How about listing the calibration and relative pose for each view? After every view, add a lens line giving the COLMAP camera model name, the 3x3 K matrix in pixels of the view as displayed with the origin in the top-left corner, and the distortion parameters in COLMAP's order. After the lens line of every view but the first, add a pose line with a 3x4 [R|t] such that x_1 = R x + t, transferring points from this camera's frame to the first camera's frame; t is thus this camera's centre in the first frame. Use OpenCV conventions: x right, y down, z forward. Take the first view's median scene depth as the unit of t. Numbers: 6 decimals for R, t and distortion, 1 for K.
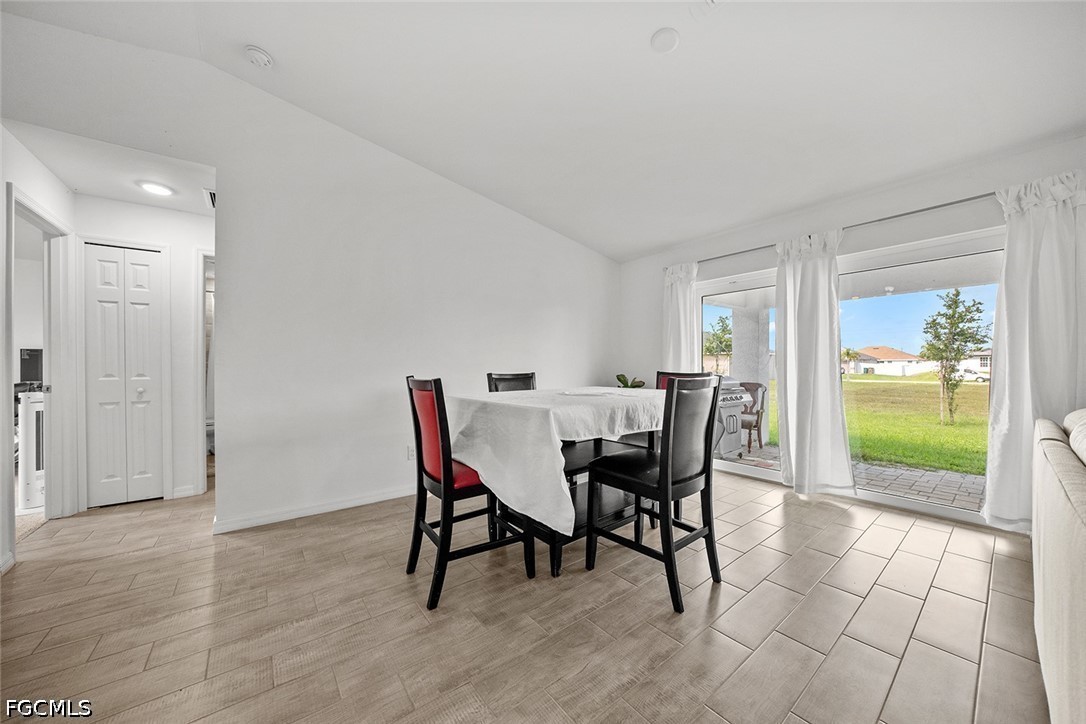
lens RADIAL K [[377.1, 0, 540.3], [0, 377.1, 367.7], [0, 0, 1]] dist [-0.022181, 0.002693]
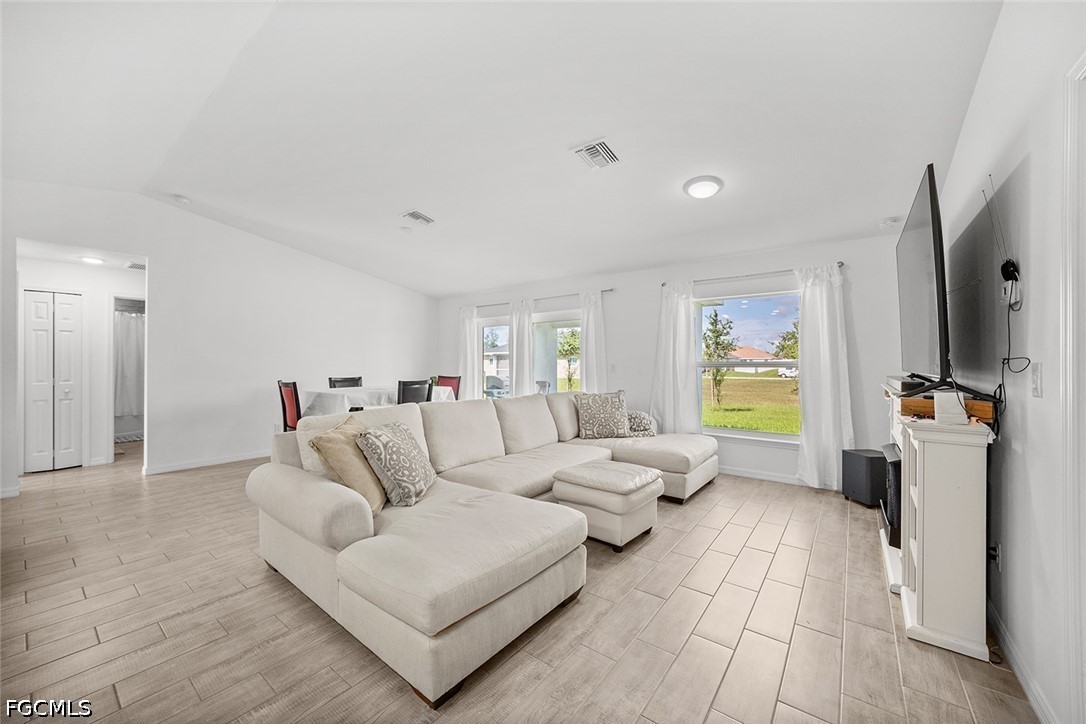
lens RADIAL K [[411.3, 0, 537.3], [0, 411.3, 361.6], [0, 0, 1]] dist [-0.007916, 0.002510]
pose [[0.967503, 0.002645, 0.252848, 0.094865], [-0.000262, 0.999955, -0.009458, -0.012623], [-0.252861, 0.009085, 0.967460, -0.322995]]
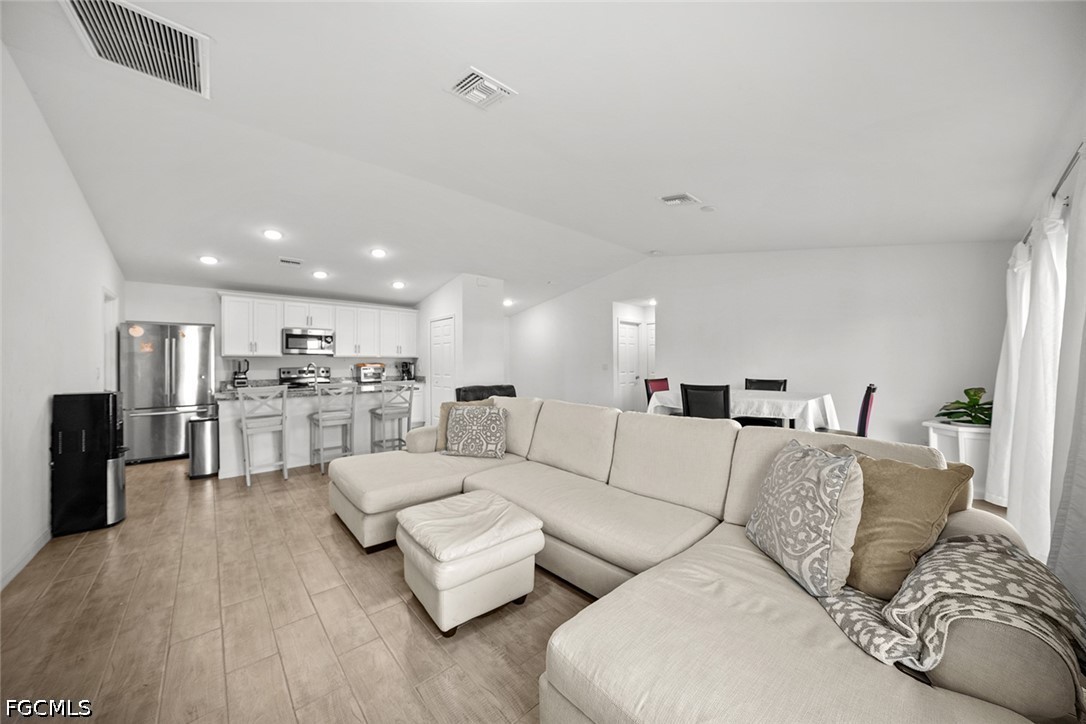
lens RADIAL K [[377.1, 0, 538.2], [0, 377.1, 362.2], [0, 0, 1]] dist [-0.022181, 0.002693]
pose [[0.067154, 0.001067, -0.997742, 0.444879], [-0.001649, 0.999998, 0.000958, -0.017648], [0.997741, 0.001581, 0.067156, -0.002151]]
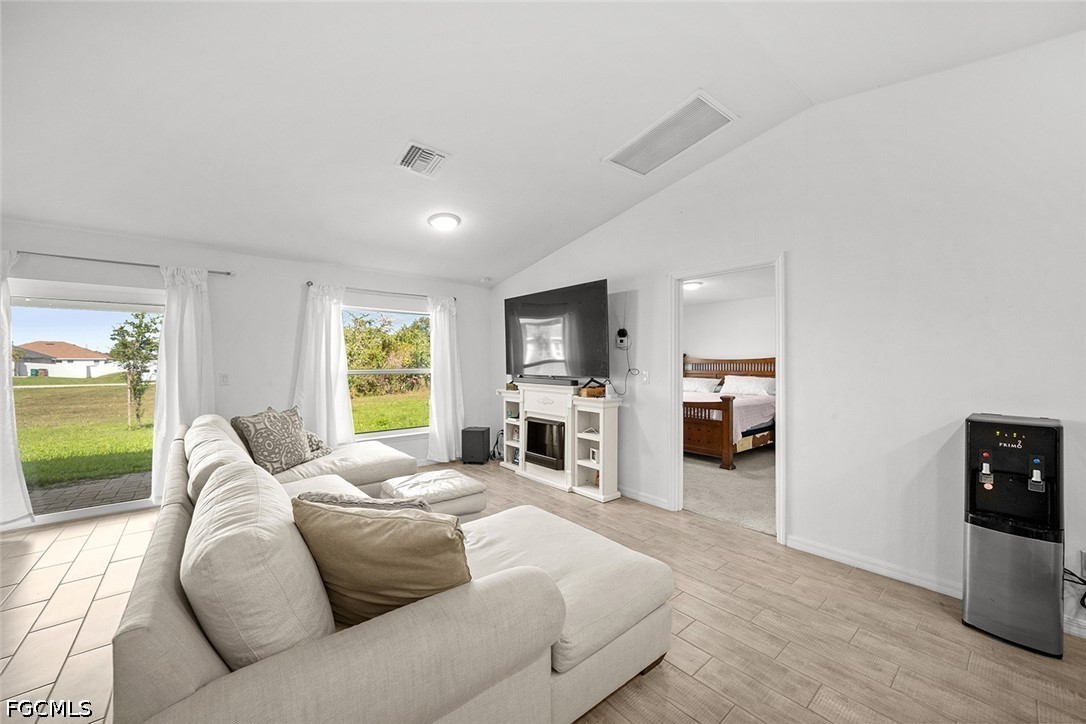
lens RADIAL K [[411.3, 0, 540.8], [0, 411.3, 358.9], [0, 0, 1]] dist [-0.007916, 0.002510]
pose [[-0.040682, 0.011942, 0.999101, -0.094864], [0.007950, 0.999901, -0.011628, -0.022626], [-0.999141, 0.007470, -0.040773, -0.099169]]
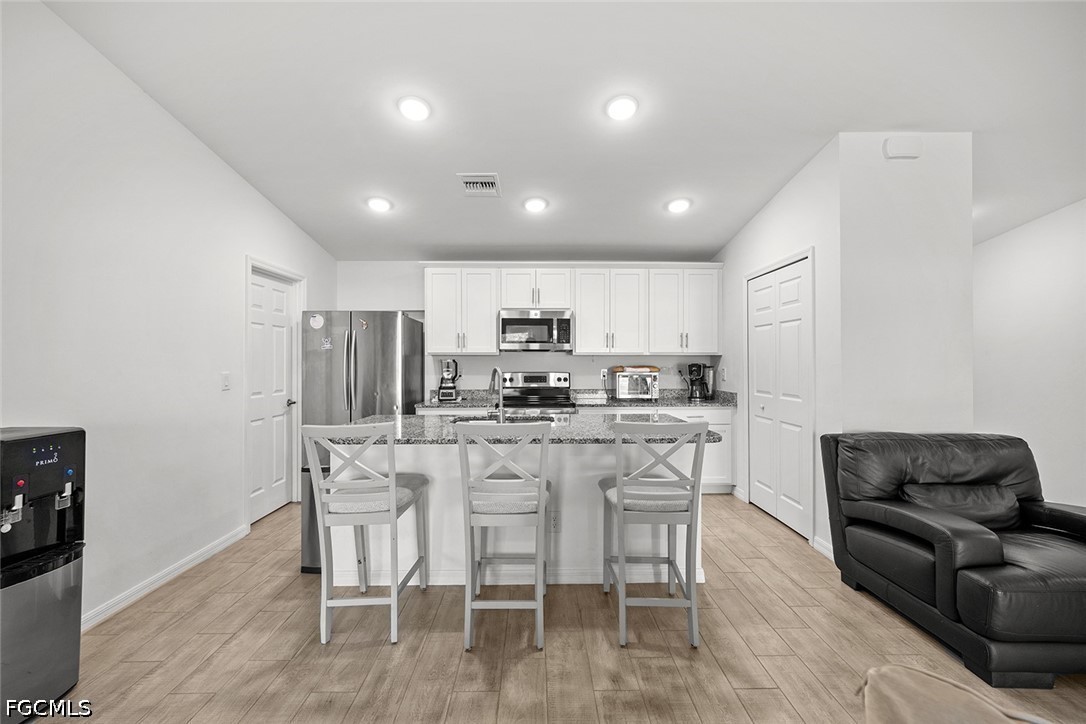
lens RADIAL K [[428.7, 0, 540.6], [0, 428.7, 361.1], [0, 0, 1]] dist [-0.006084, 0.000592]
pose [[-0.601934, 0.002391, -0.798542, 0.119387], [-0.001703, 0.999989, 0.004278, -0.021449], [0.798544, 0.003935, -0.601924, -0.080199]]
